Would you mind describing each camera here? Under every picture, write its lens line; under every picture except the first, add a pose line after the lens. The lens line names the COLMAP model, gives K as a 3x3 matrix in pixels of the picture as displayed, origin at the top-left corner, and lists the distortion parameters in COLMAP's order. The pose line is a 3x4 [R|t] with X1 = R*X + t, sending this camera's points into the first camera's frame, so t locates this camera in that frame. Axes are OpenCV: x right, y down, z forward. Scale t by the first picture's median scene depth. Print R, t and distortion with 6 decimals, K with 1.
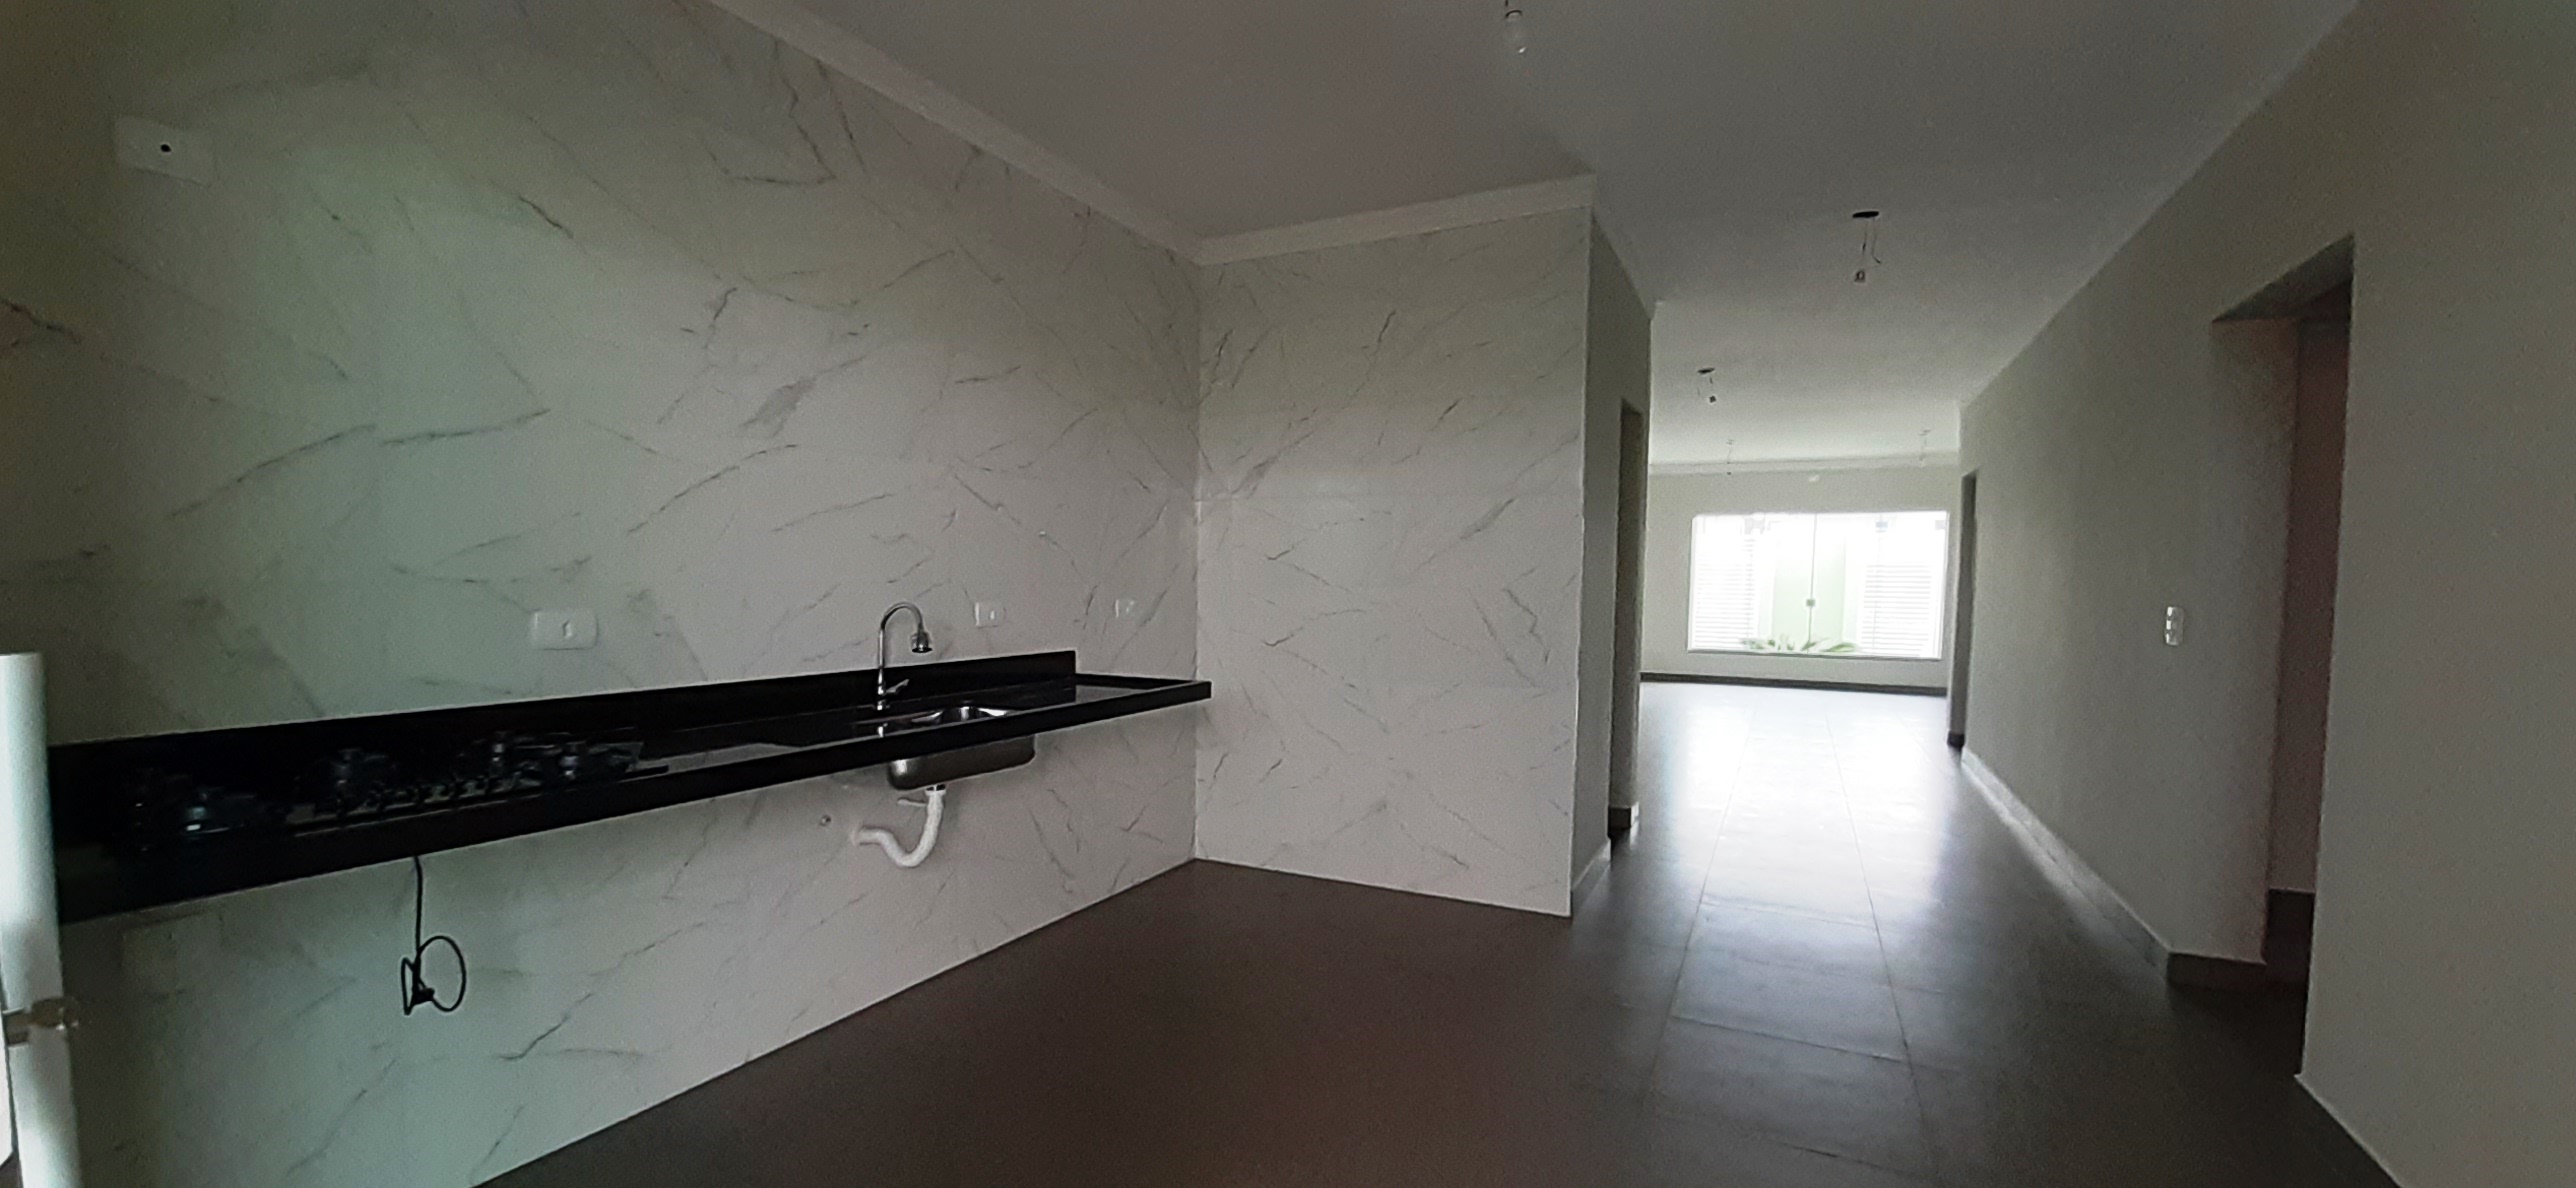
lens RADIAL K [[1027.0, 0, 1274.2], [0, 1027.0, 621.8], [0, 0, 1]] dist [0.003159, -0.000800]
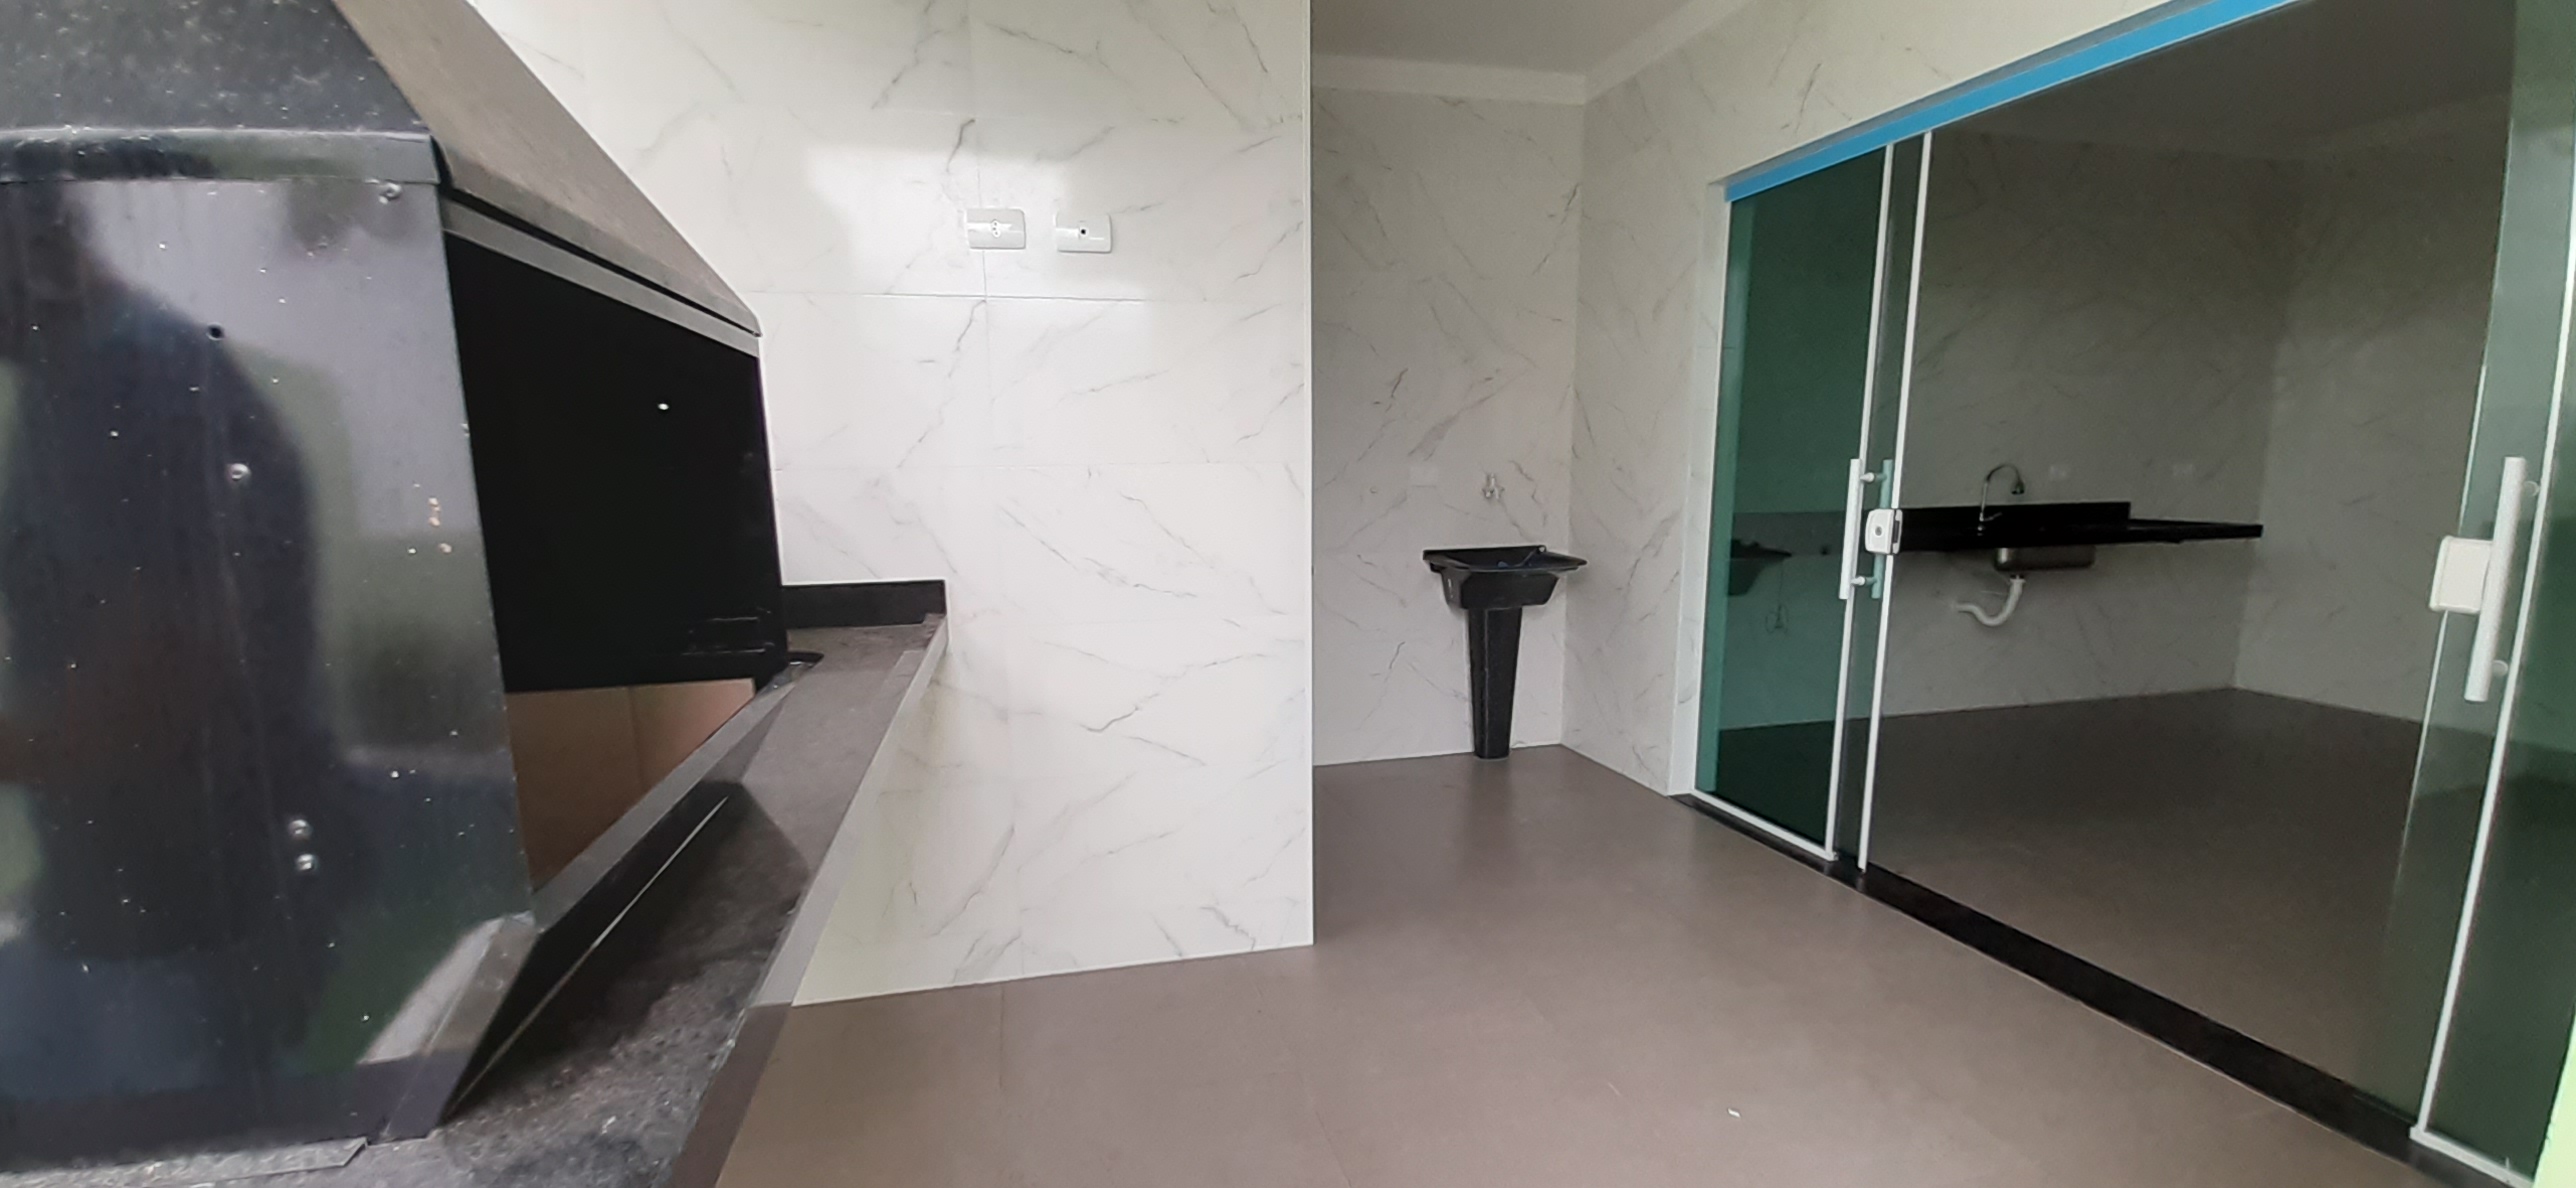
lens RADIAL K [[1027.0, 0, 1268.1], [0, 1027.0, 598.0], [0, 0, 1]] dist [0.003159, -0.000800]
pose [[0.655152, 0.098240, -0.749083, 0.111076], [-0.022090, 0.993577, 0.110985, 0.036010], [0.755174, -0.056165, 0.653114, -0.932481]]
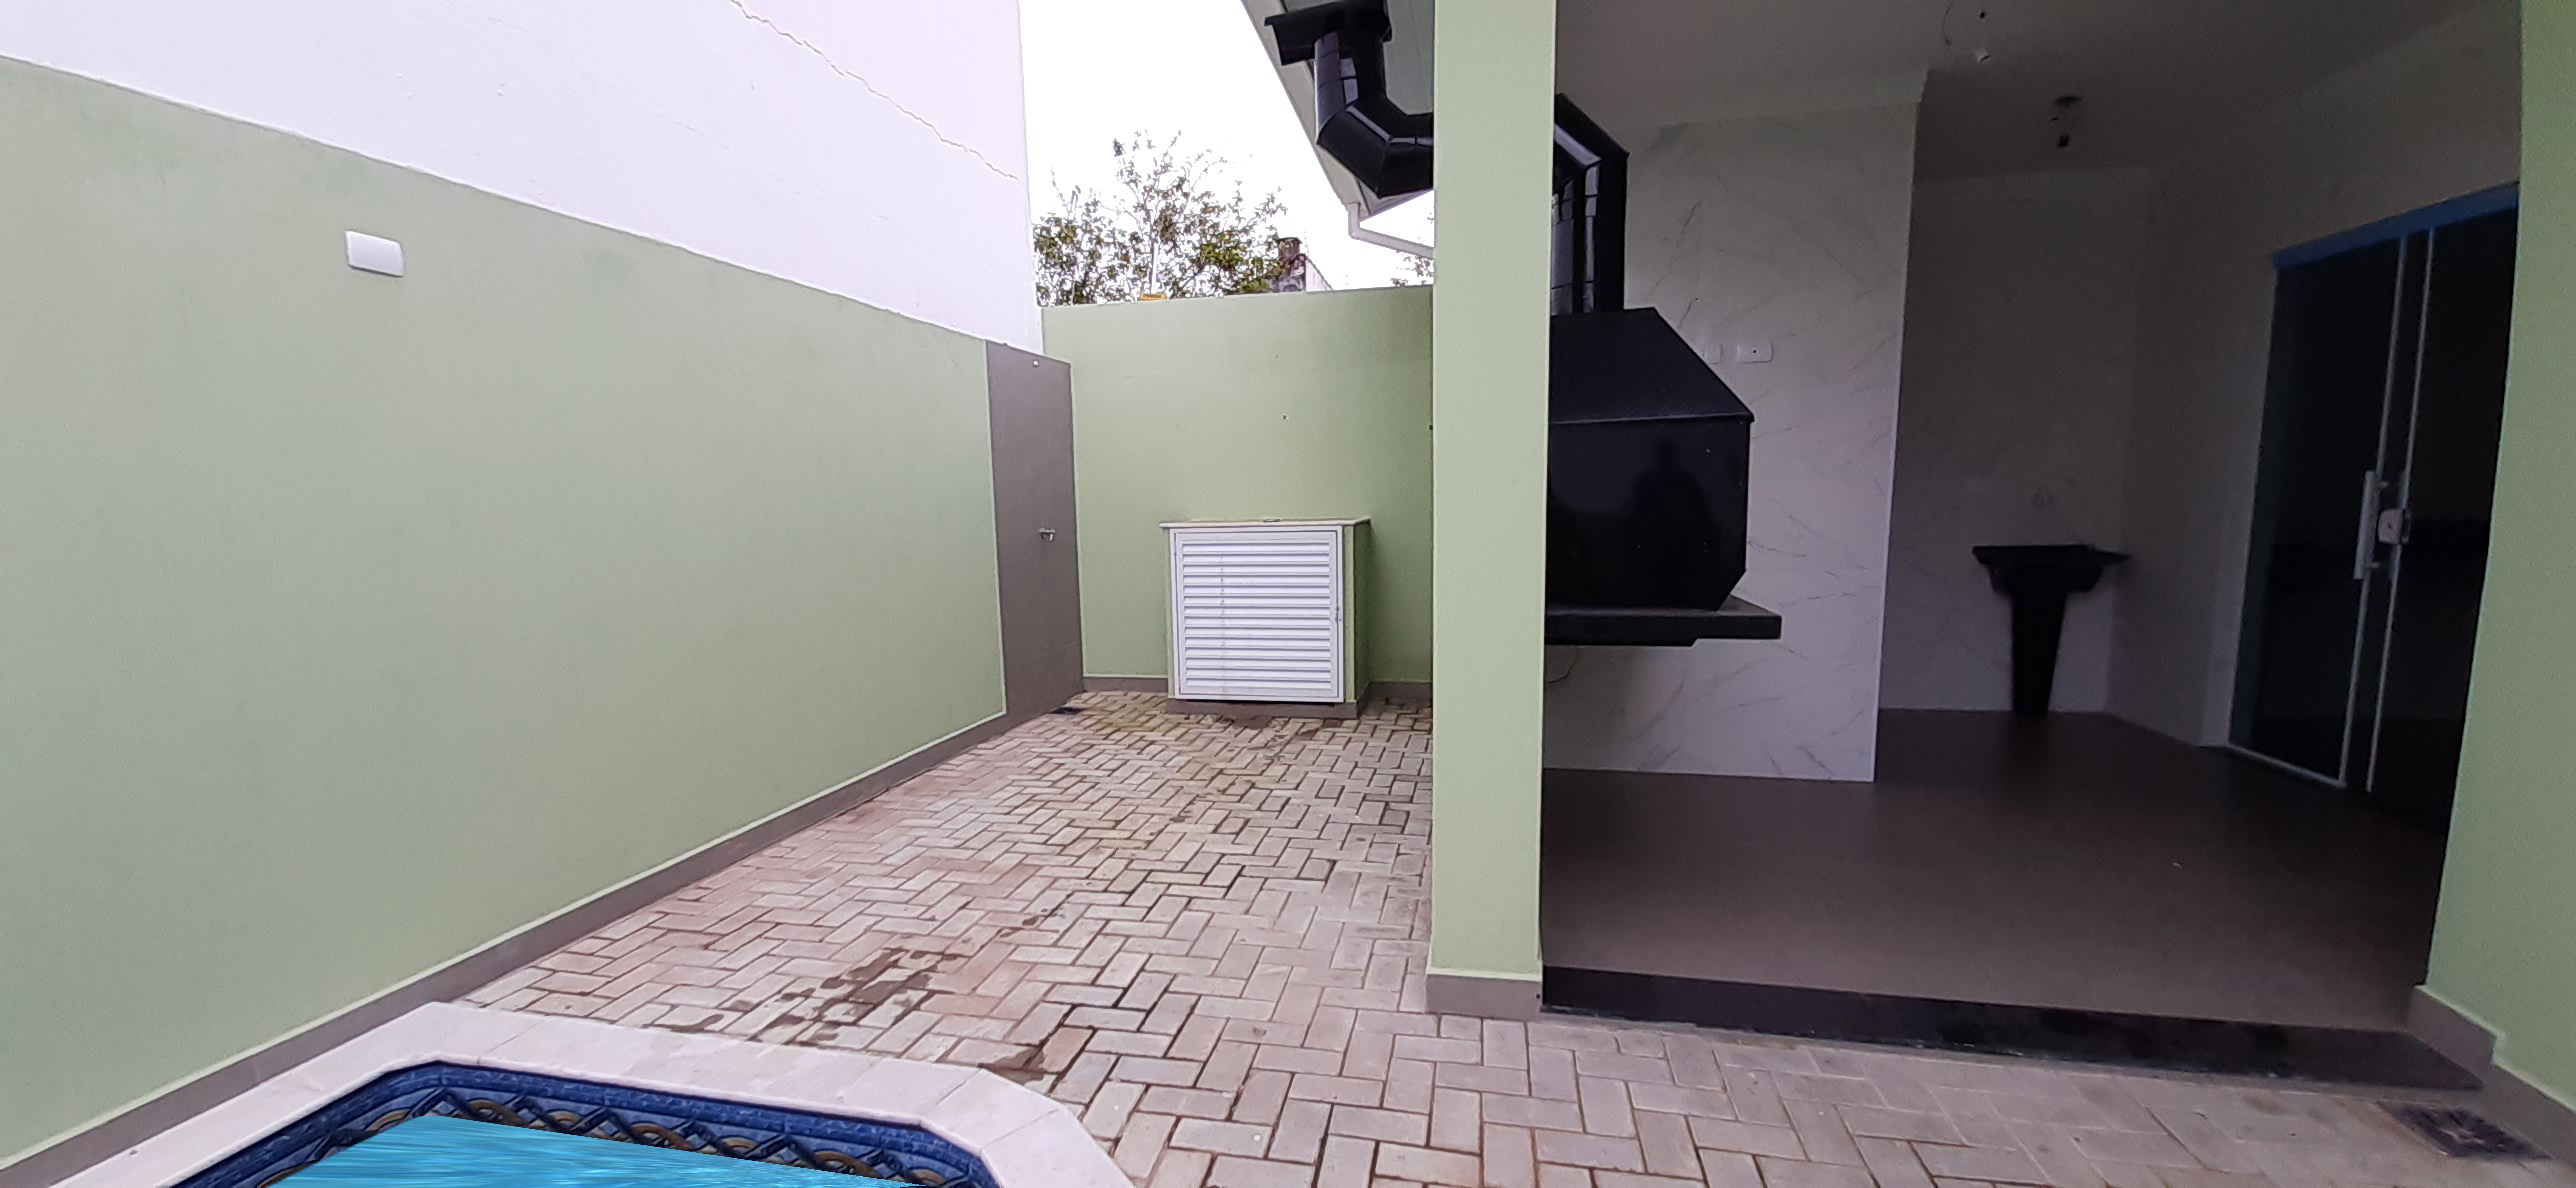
lens RADIAL K [[1027.0, 0, 1271.8], [0, 1027.0, 611.3], [0, 0, 1]] dist [0.003159, -0.000800]
pose [[0.255985, 0.116975, -0.959577, 0.579331], [-0.023066, 0.993108, 0.114910, 0.056121], [0.966406, -0.007281, 0.256919, -1.456539]]
